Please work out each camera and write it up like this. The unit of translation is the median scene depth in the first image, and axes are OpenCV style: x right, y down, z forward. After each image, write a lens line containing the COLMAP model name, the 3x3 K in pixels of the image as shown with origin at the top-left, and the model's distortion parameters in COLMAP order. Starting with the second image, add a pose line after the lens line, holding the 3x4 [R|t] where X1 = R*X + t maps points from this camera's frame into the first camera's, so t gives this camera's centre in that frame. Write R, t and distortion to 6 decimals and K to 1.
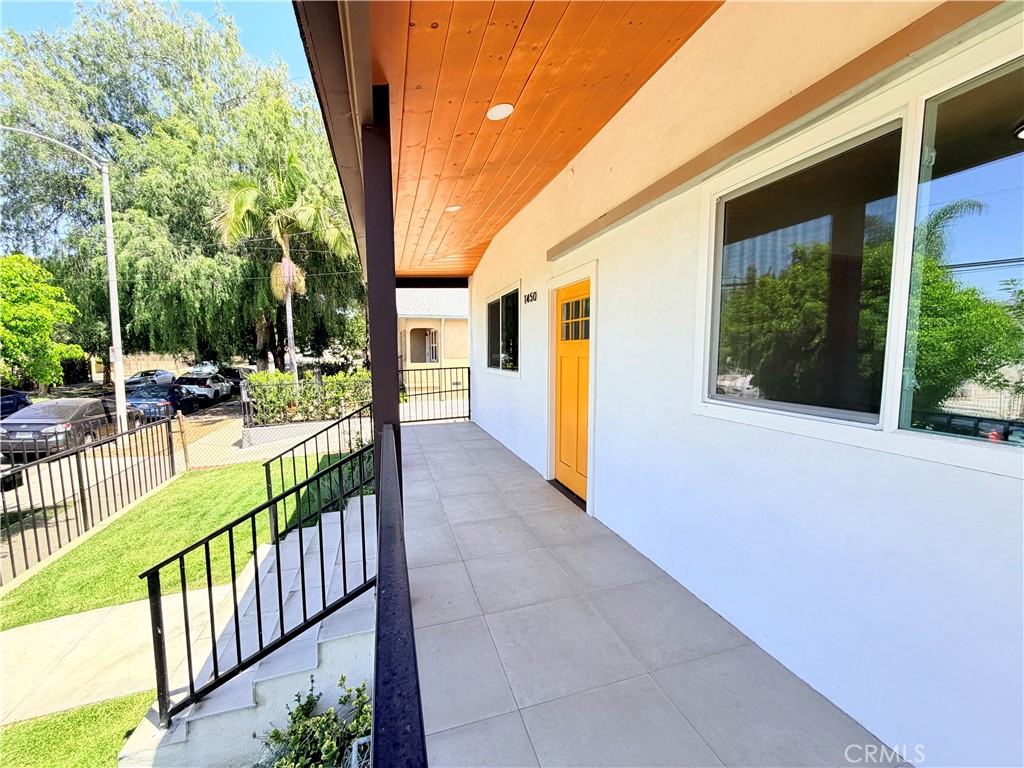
lens RADIAL K [[407.4, 0, 503.7], [0, 407.4, 381.8], [0, 0, 1]] dist [-0.001324, 0.000279]
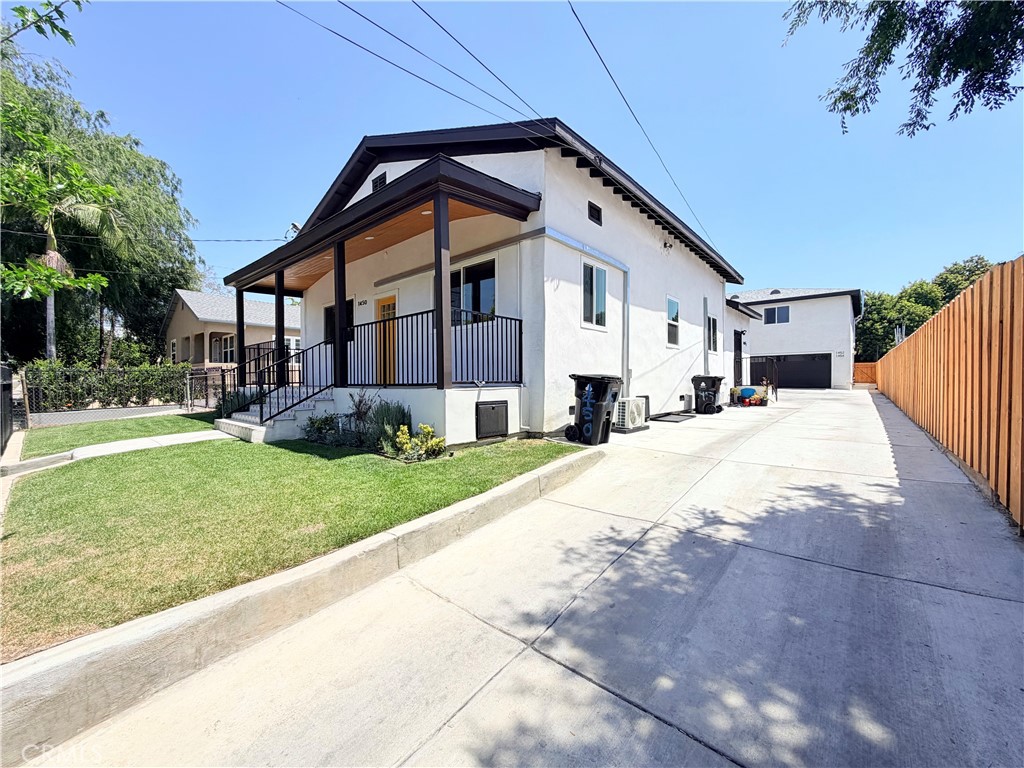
lens RADIAL K [[407.4, 0, 506.9], [0, 407.4, 386.2], [0, 0, 1]] dist [-0.001324, 0.000279]
pose [[0.844975, -0.001895, 0.534802, -0.440703], [0.042332, 0.997093, -0.063351, 0.396237], [-0.533127, 0.076169, 0.842599, -1.171516]]
